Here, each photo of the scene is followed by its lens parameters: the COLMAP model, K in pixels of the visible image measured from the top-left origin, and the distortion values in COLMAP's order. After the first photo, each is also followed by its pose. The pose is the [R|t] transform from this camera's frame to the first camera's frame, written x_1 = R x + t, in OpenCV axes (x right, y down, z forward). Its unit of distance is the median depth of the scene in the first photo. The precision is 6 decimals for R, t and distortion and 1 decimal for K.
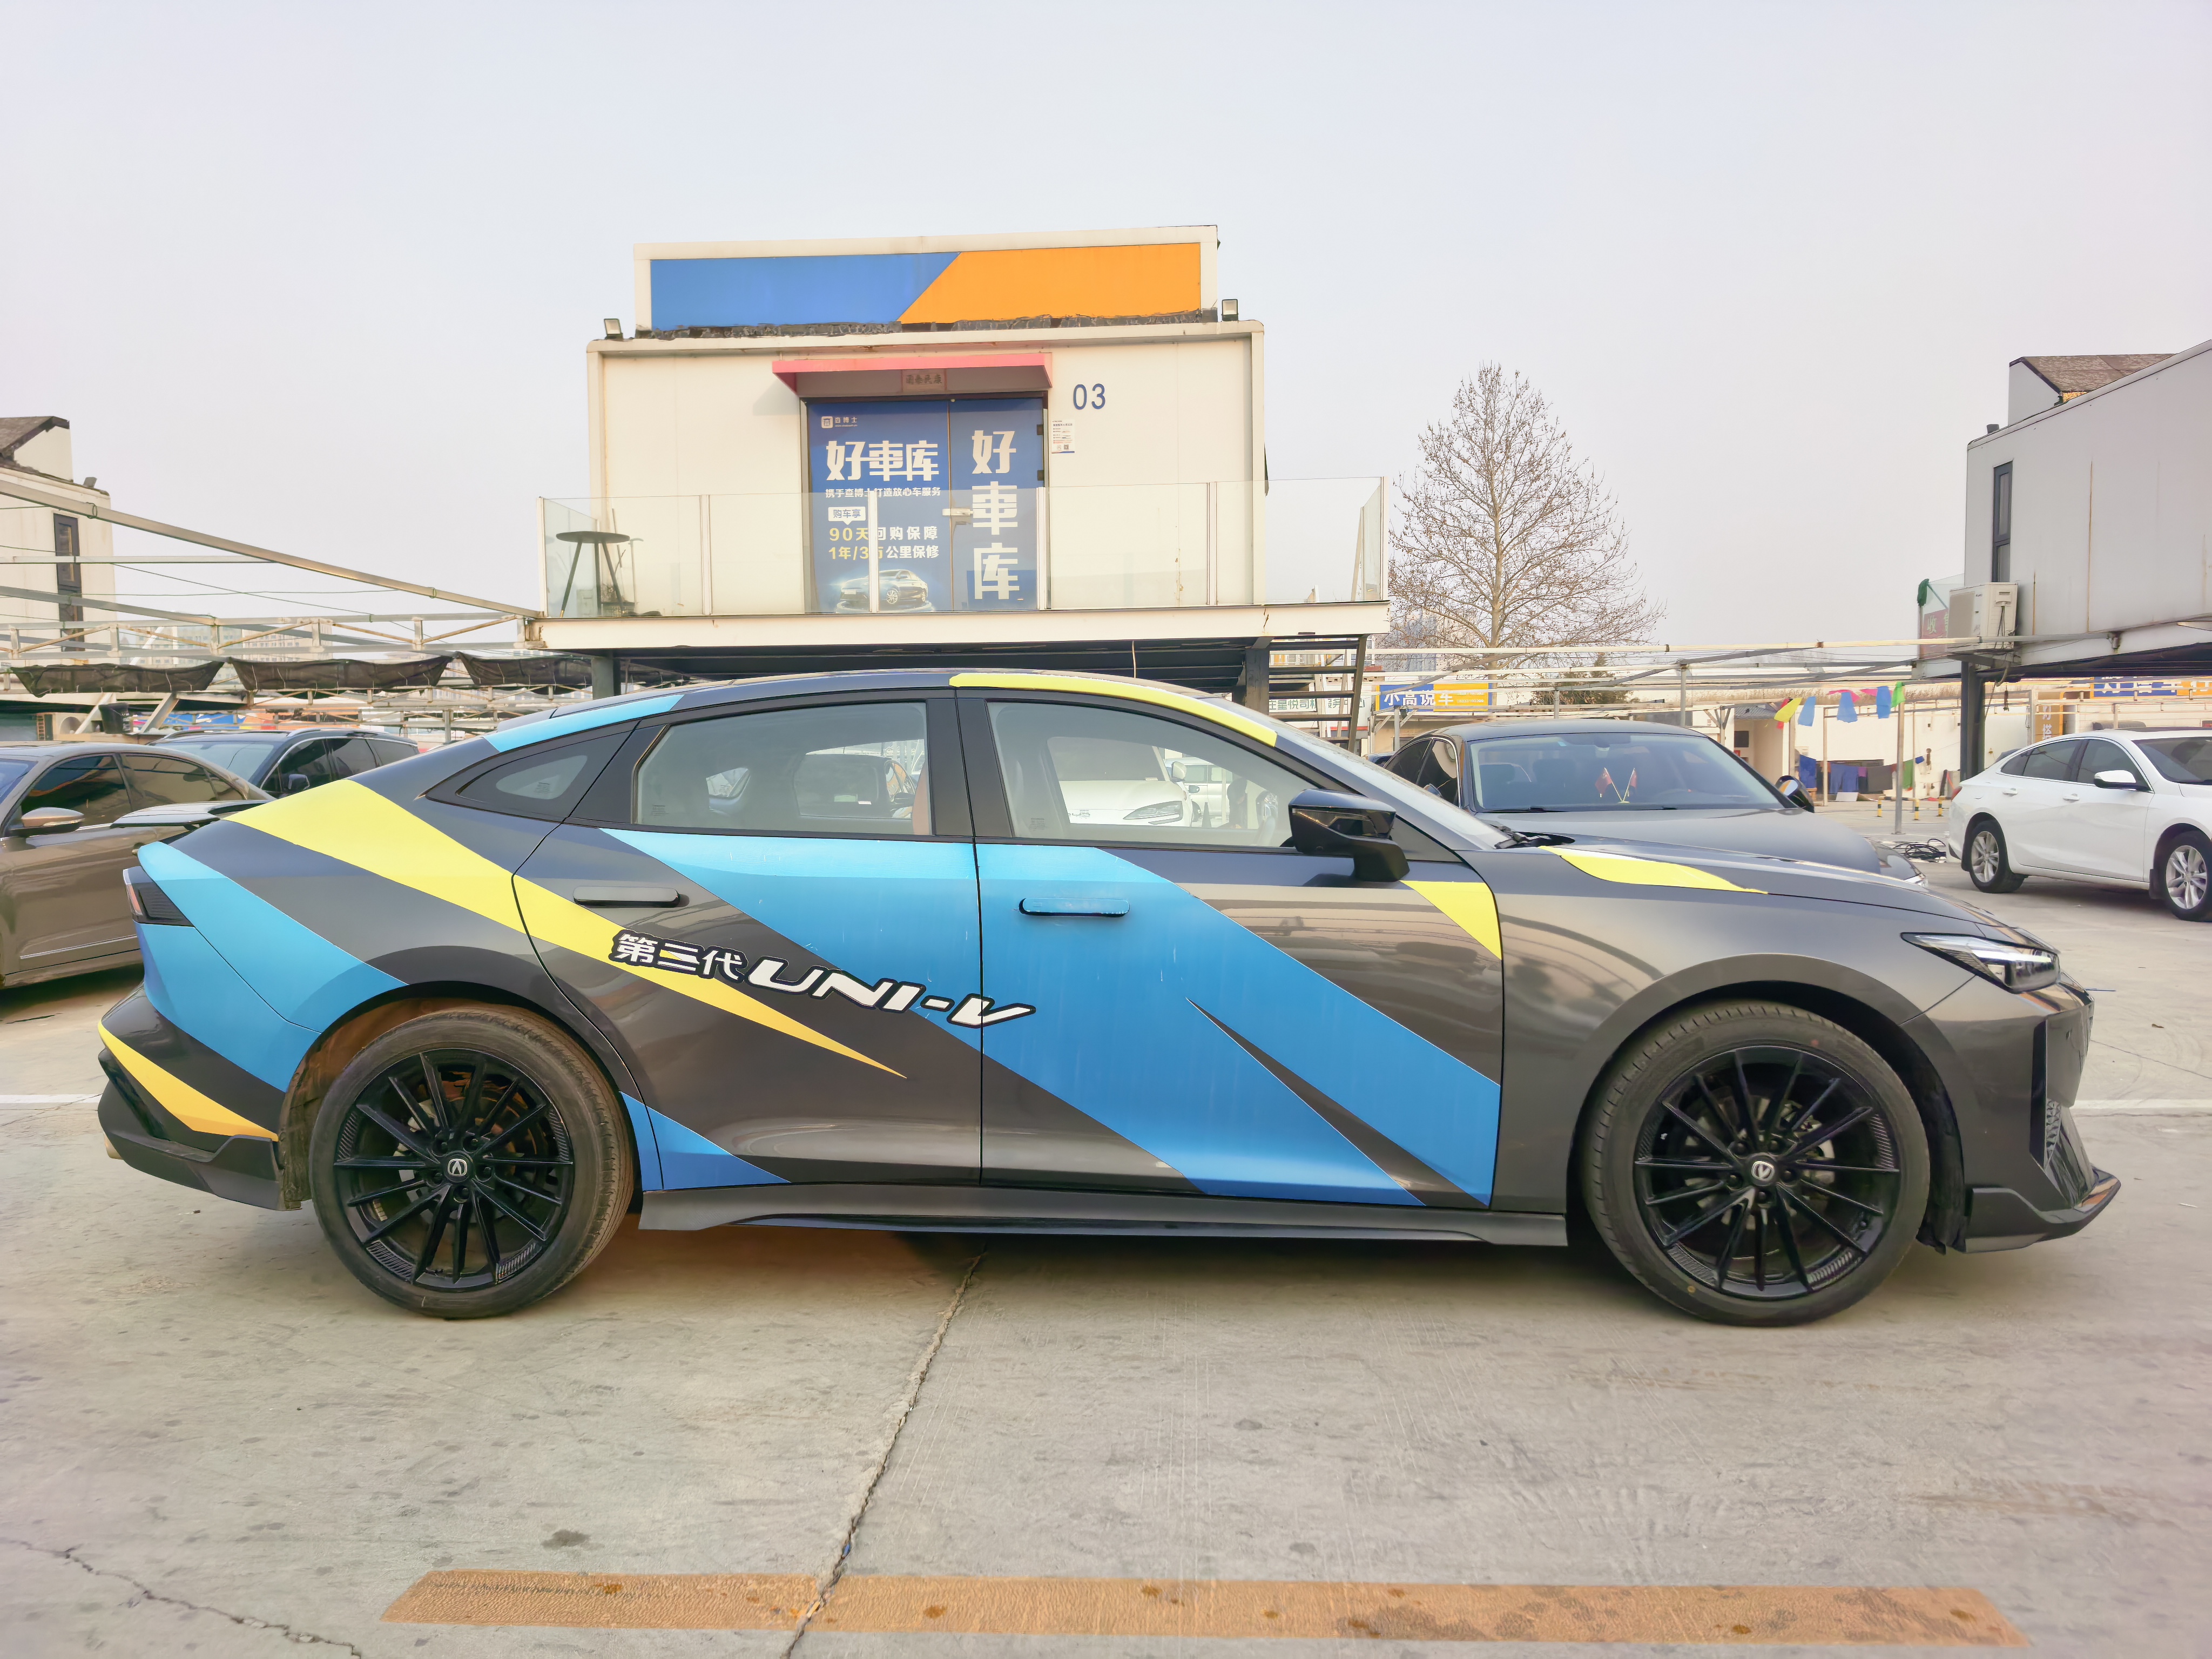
lens RADIAL K [[1610.9, 0, 1090.0], [0, 1610.9, 825.2], [0, 0, 1]] dist [0.041503, -0.052662]
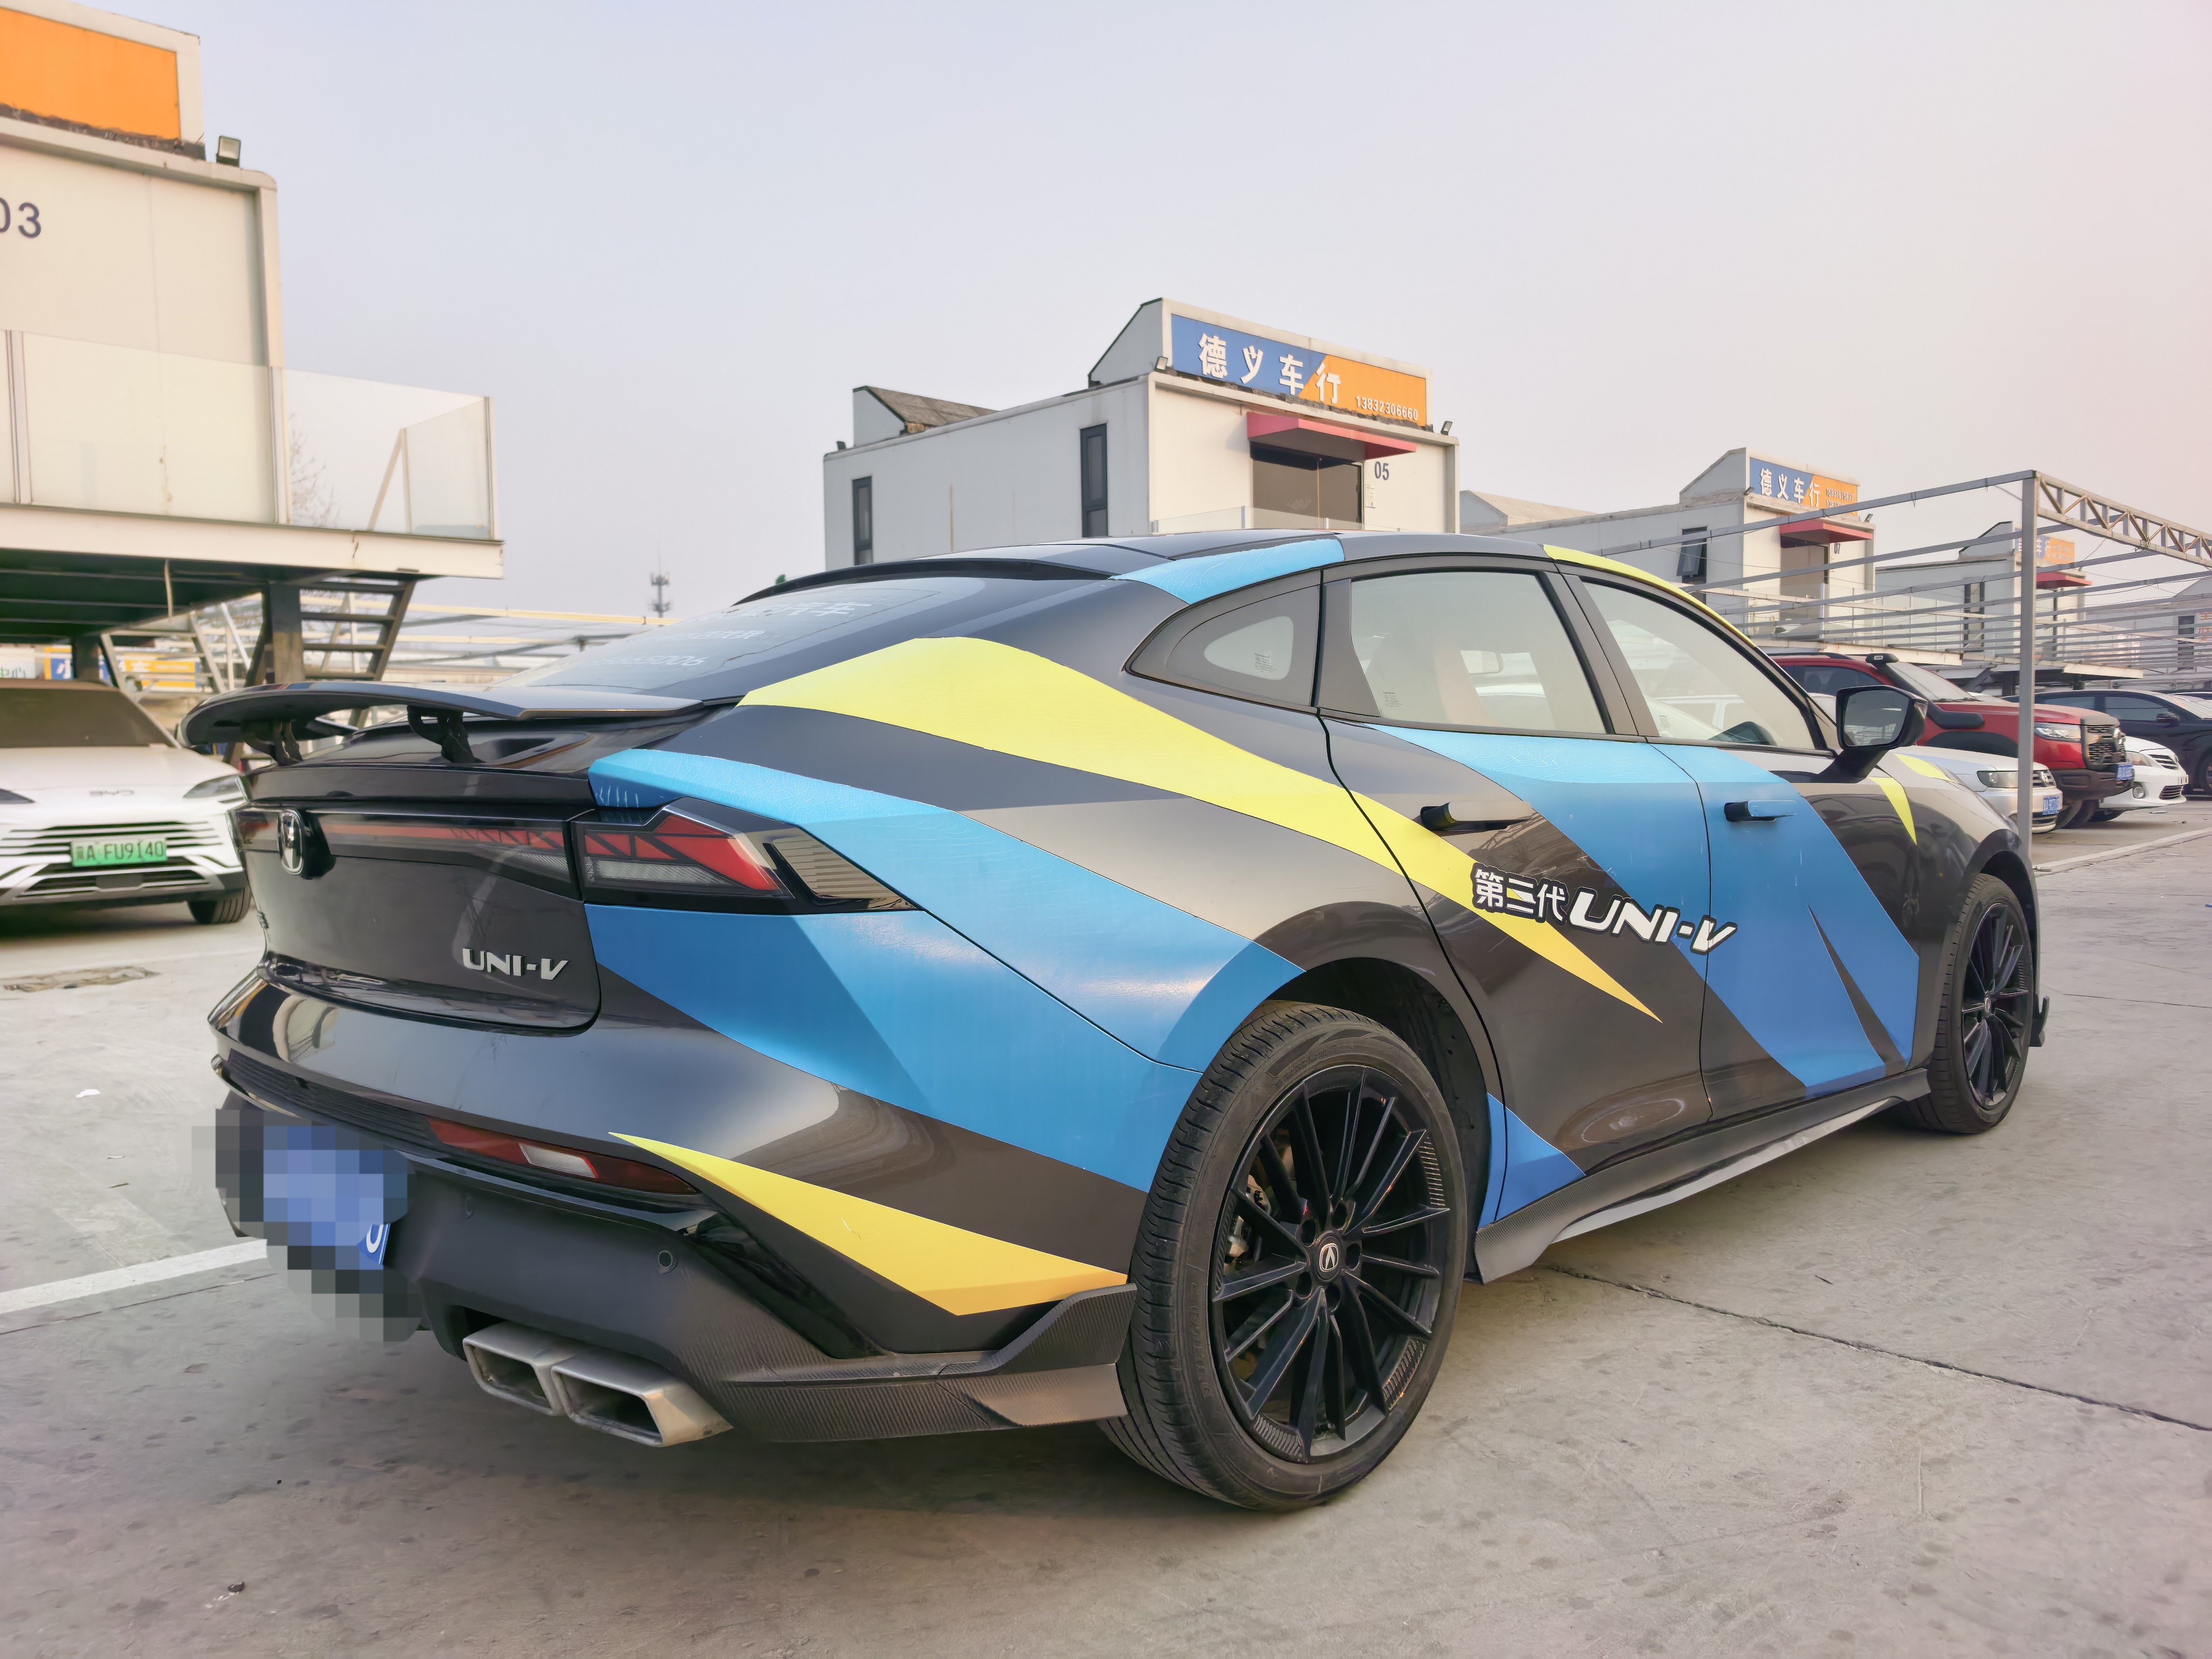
lens RADIAL K [[1610.9, 0, 1090.0], [0, 1610.9, 825.2], [0, 0, 1]] dist [0.041503, -0.052662]
pose [[0.660996, -0.033462, 0.749643, -0.929723], [0.031462, 0.999363, 0.016867, 0.031131], [-0.749730, 0.012436, 0.661628, 0.663273]]
